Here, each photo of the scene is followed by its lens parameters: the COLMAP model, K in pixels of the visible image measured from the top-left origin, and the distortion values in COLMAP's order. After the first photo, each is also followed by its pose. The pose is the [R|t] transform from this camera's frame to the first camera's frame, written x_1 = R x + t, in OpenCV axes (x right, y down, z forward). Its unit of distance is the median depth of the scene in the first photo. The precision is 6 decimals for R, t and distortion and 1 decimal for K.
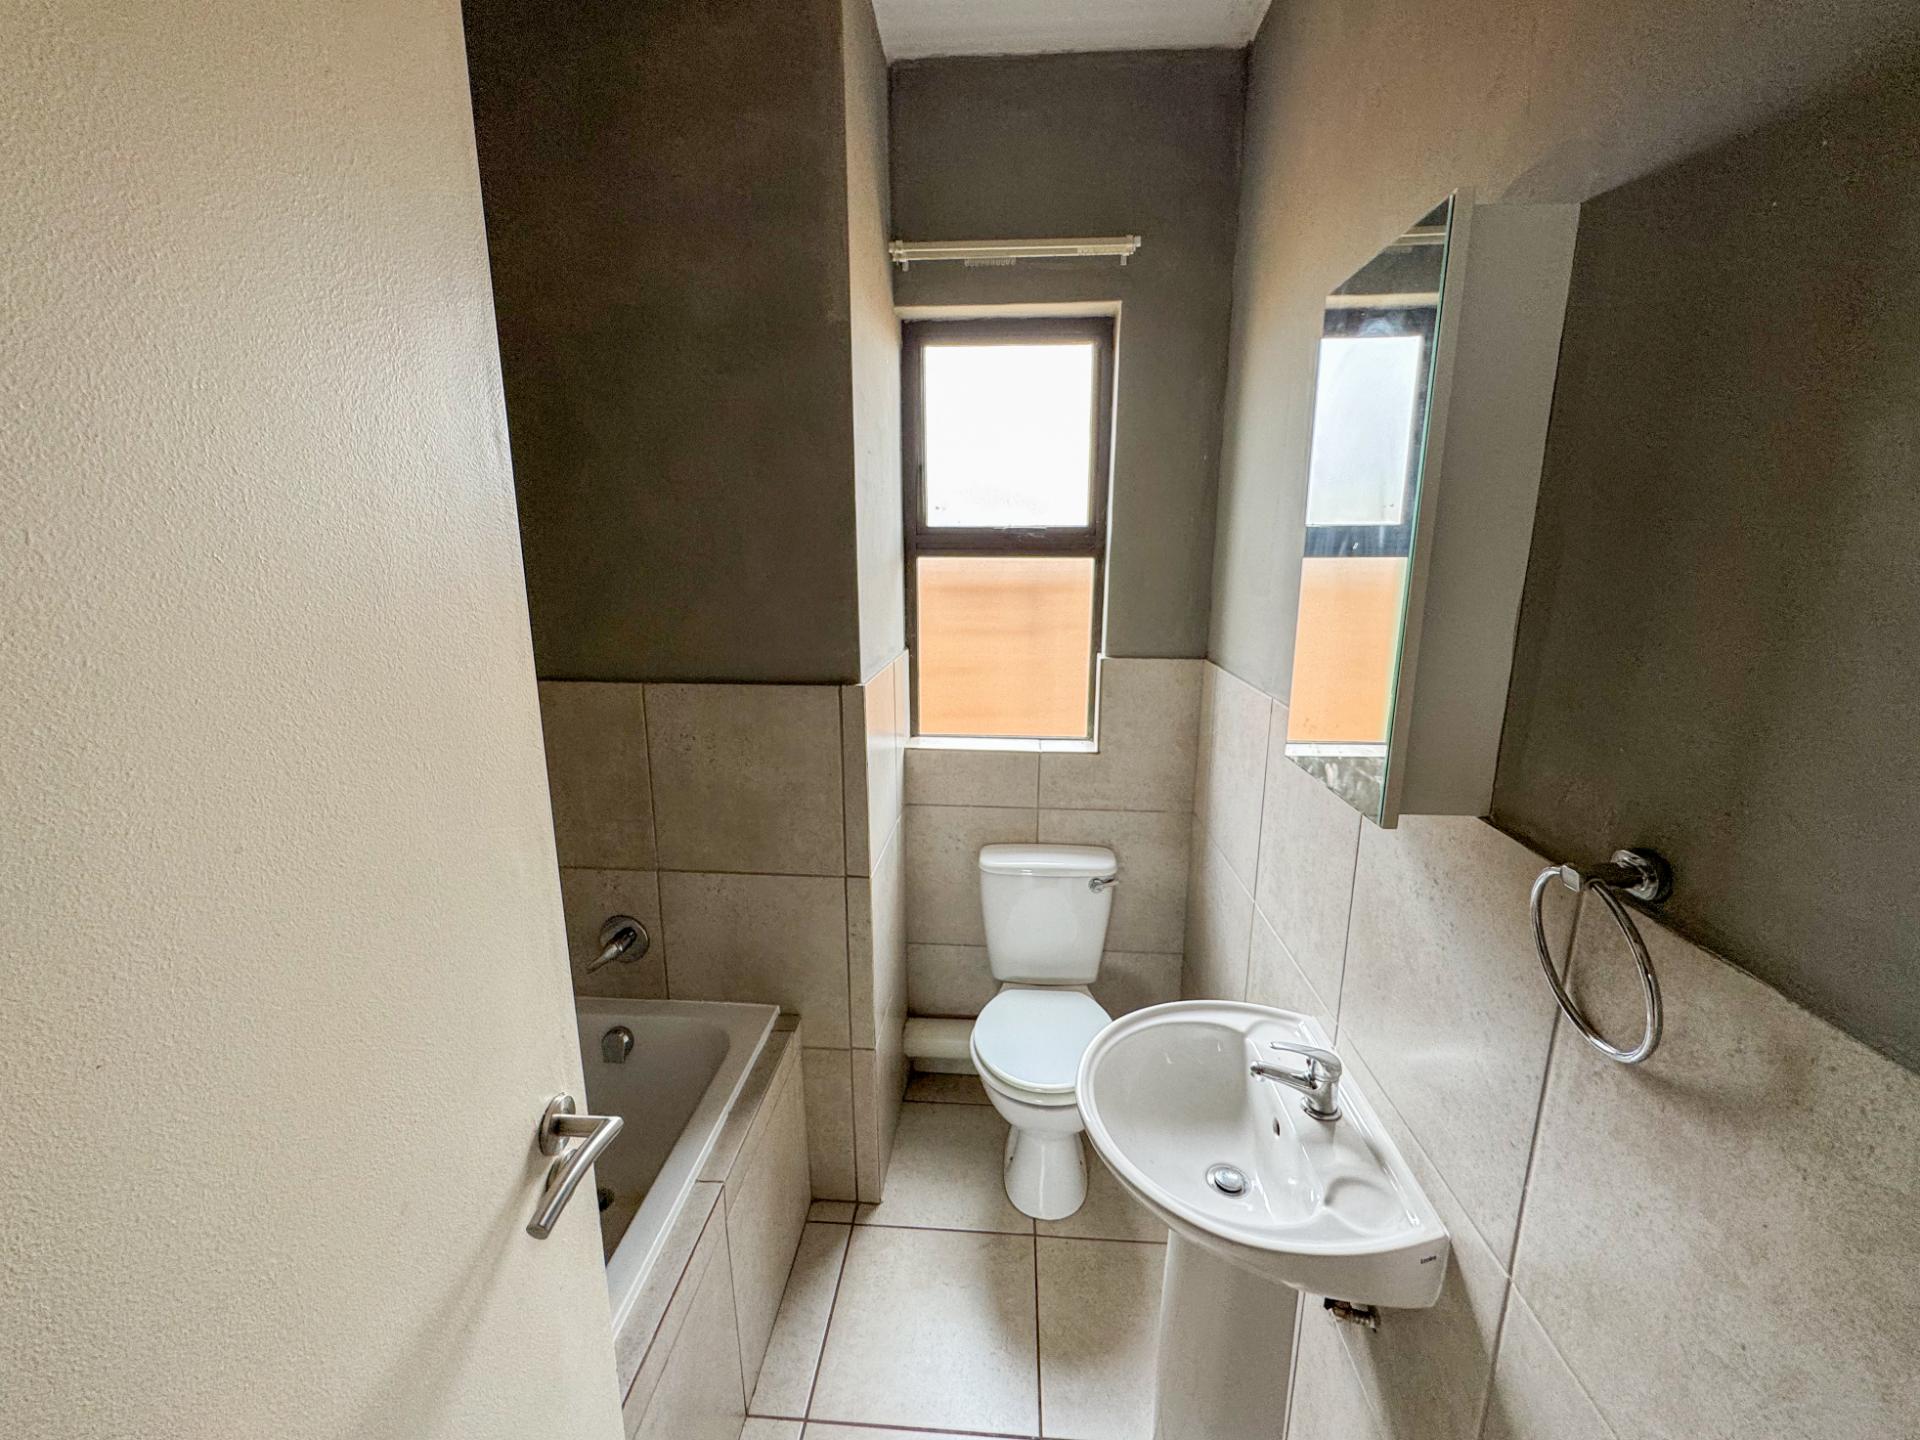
lens RADIAL K [[773.5, 0, 948.9], [0, 773.5, 719.2], [0, 0, 1]] dist [0.001033, 0.000429]
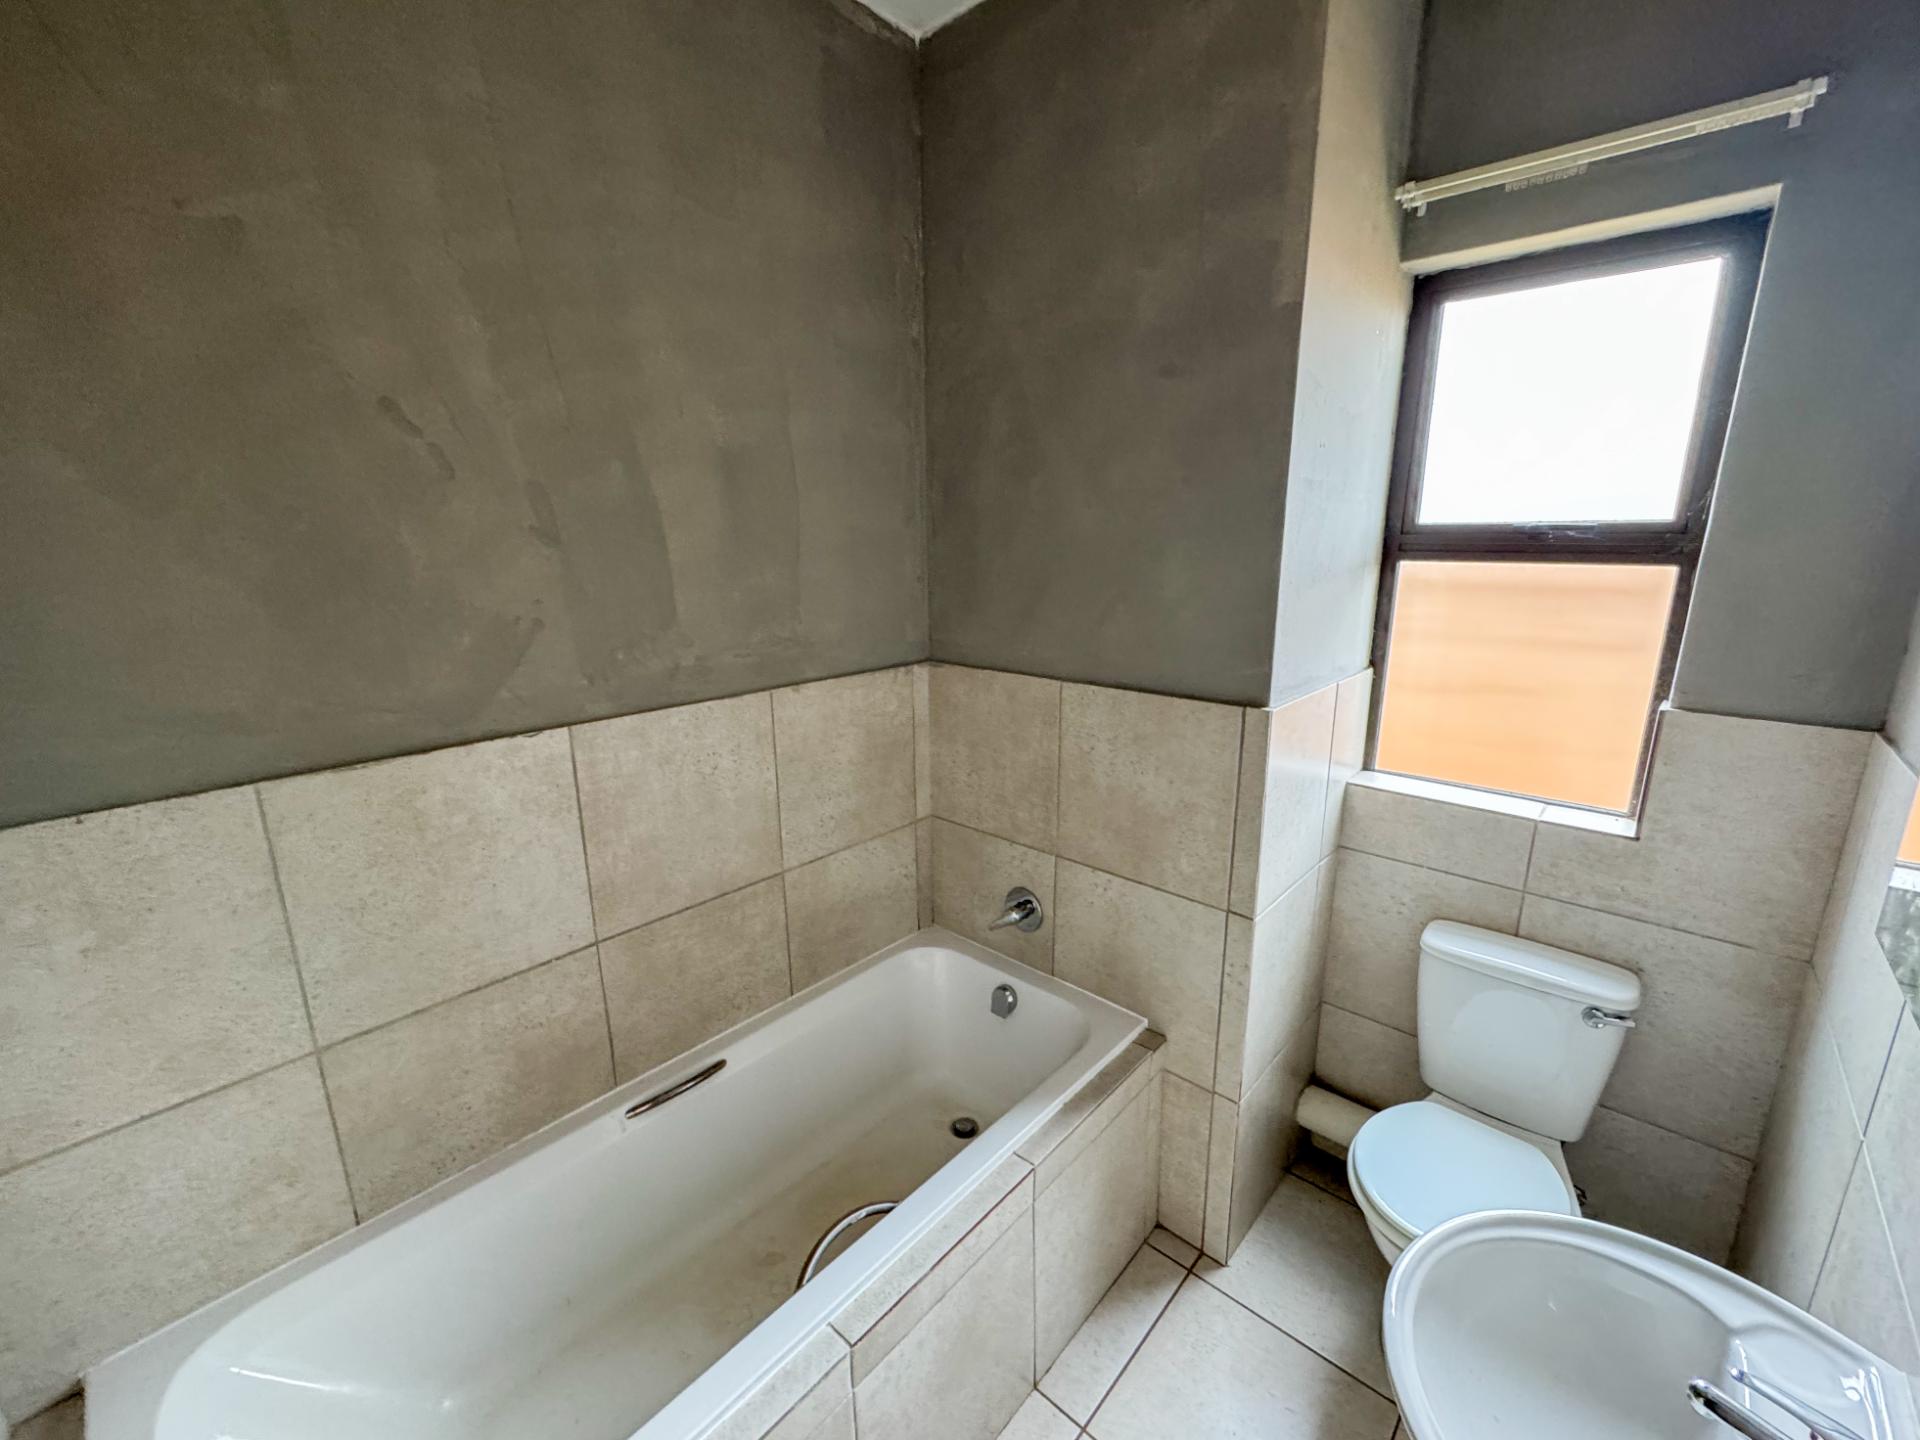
lens RADIAL K [[773.5, 0, 954.3], [0, 773.5, 721.8], [0, 0, 1]] dist [0.001033, 0.000429]
pose [[0.798009, 0.136657, -0.586947, 0.107776], [-0.122582, 0.990397, 0.063929, -0.036914], [0.590047, 0.020933, 0.807098, 0.050768]]
